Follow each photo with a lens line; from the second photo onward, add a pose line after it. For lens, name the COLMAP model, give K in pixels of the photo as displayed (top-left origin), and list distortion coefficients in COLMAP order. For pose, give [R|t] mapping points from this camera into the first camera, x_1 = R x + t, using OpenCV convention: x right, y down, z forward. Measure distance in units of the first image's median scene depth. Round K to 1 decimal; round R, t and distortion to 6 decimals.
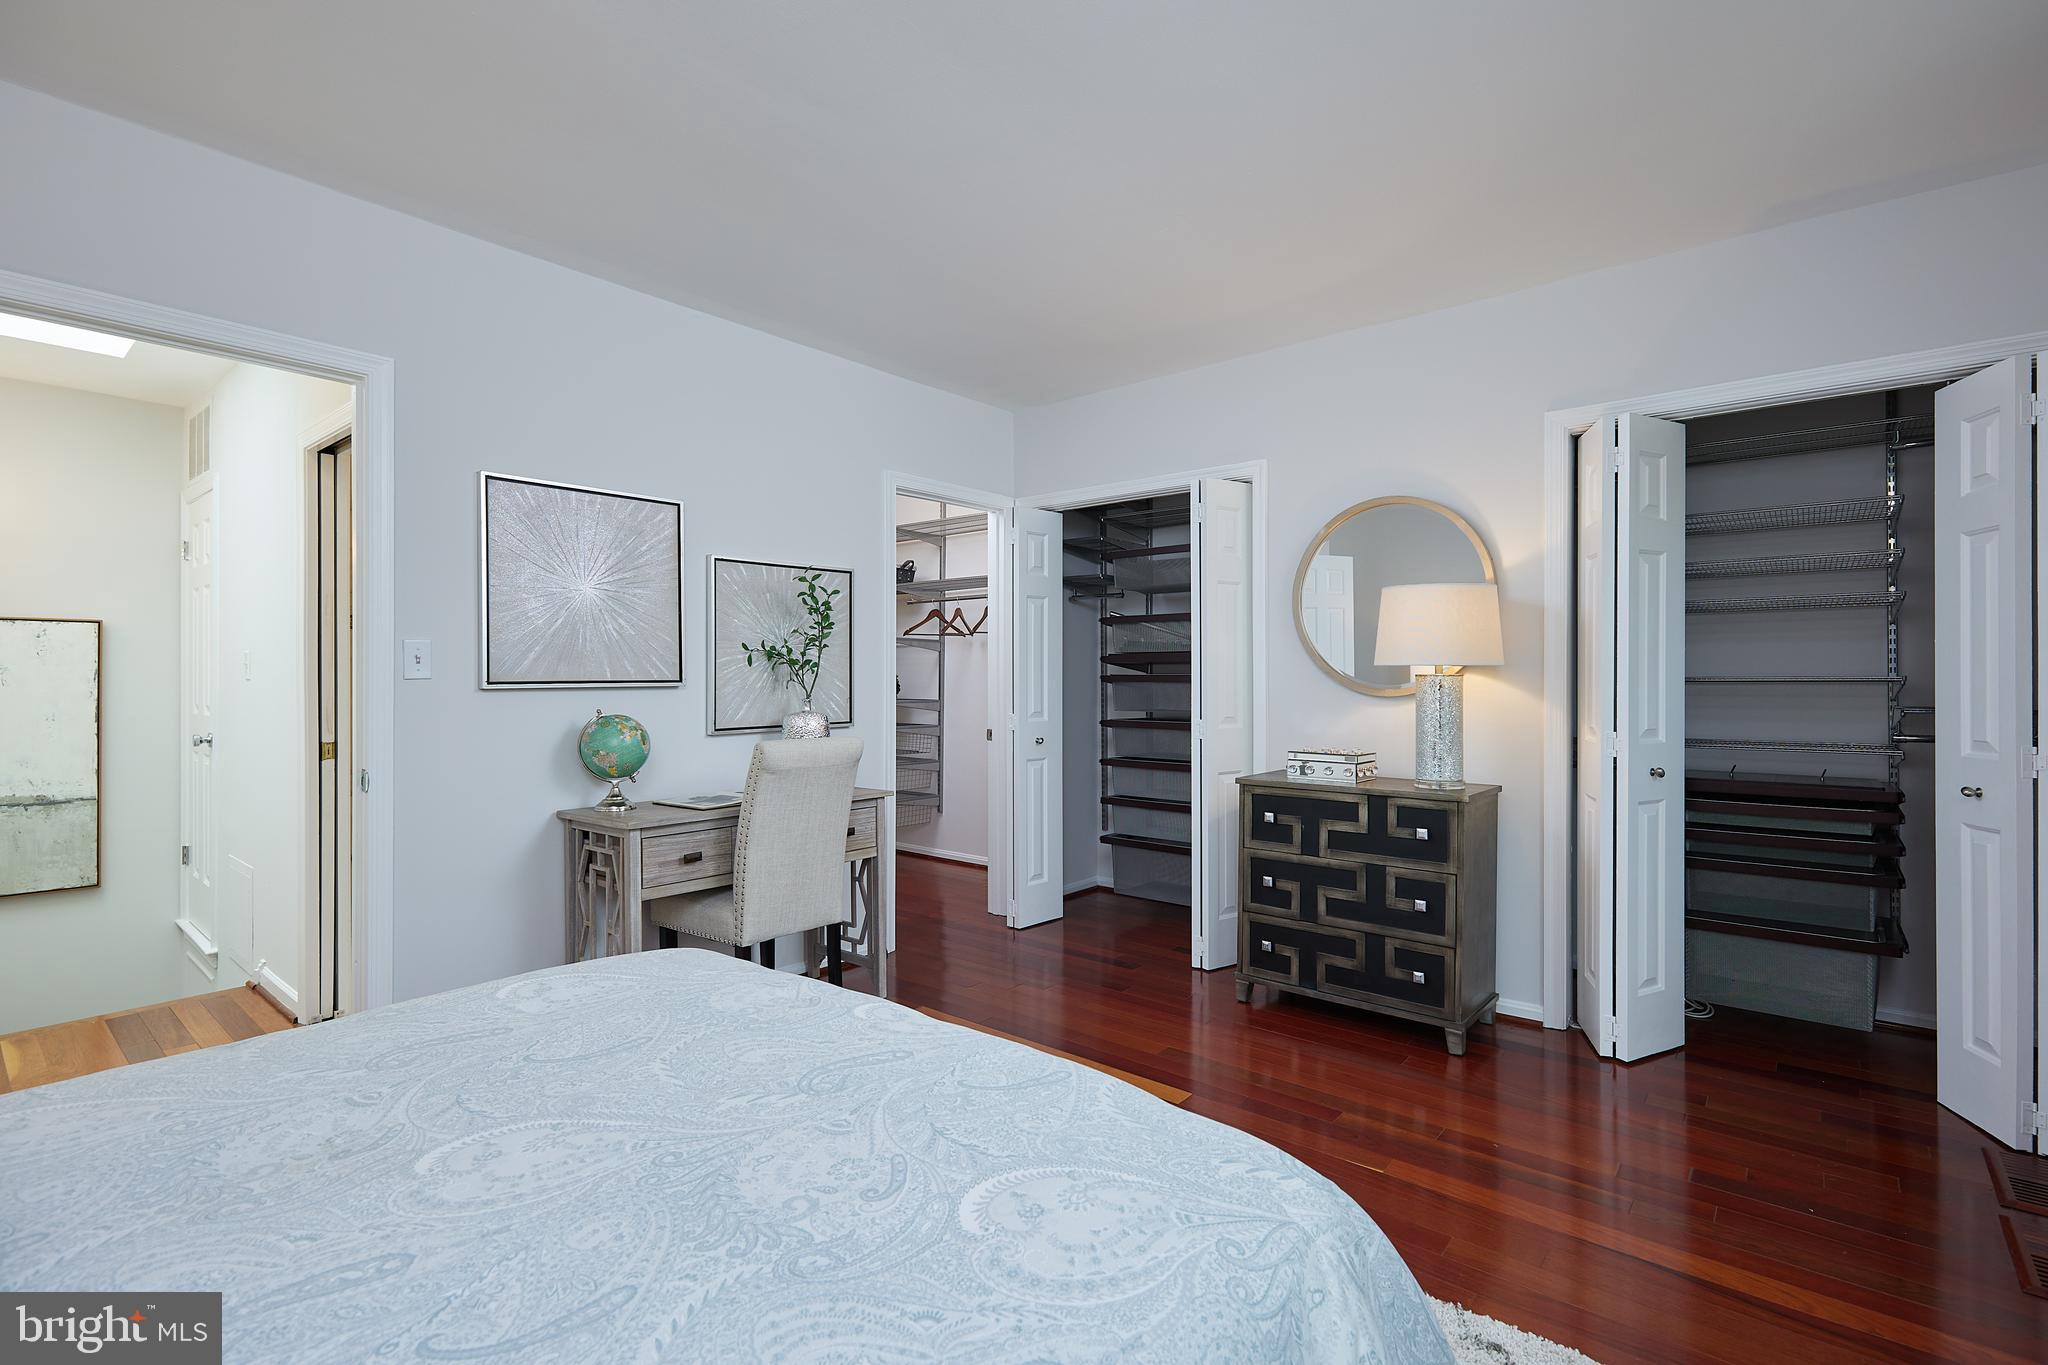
lens RADIAL K [[942.7, 0, 1036.9], [0, 942.7, 681.7], [0, 0, 1]] dist [0.012025, -0.000813]
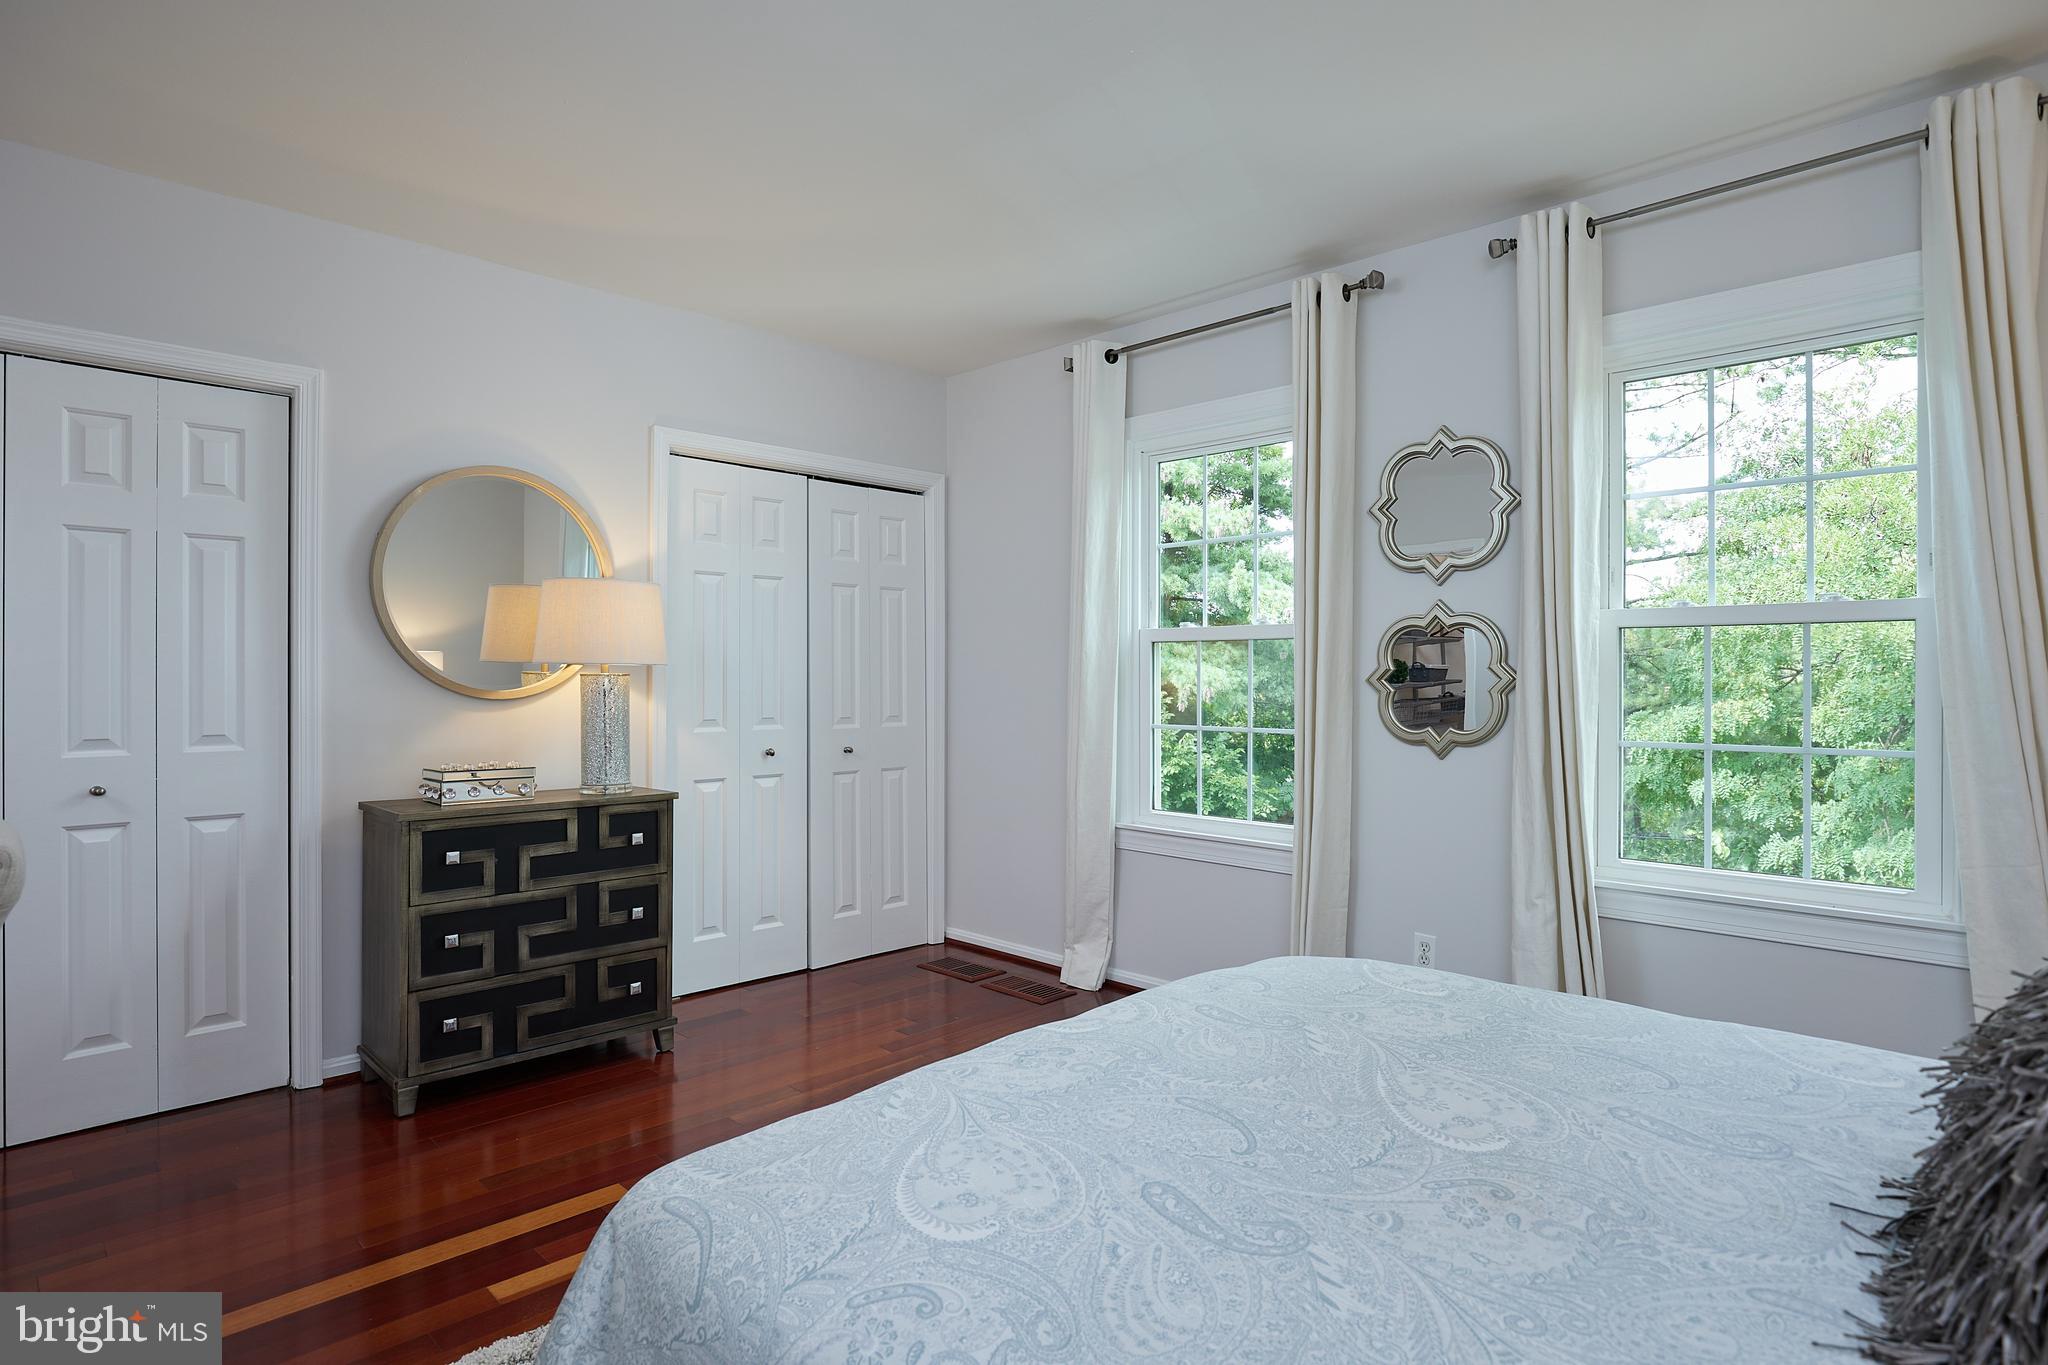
lens RADIAL K [[1115.2, 0, 1016.8], [0, 1115.2, 682.0], [0, 0, 1]] dist [0.000411, 0.001236]
pose [[0.065136, -0.000623, 0.997876, -0.707160], [0.001495, 0.999999, 0.000527, 0.000393], [-0.997875, 0.001458, 0.065137, 0.537278]]
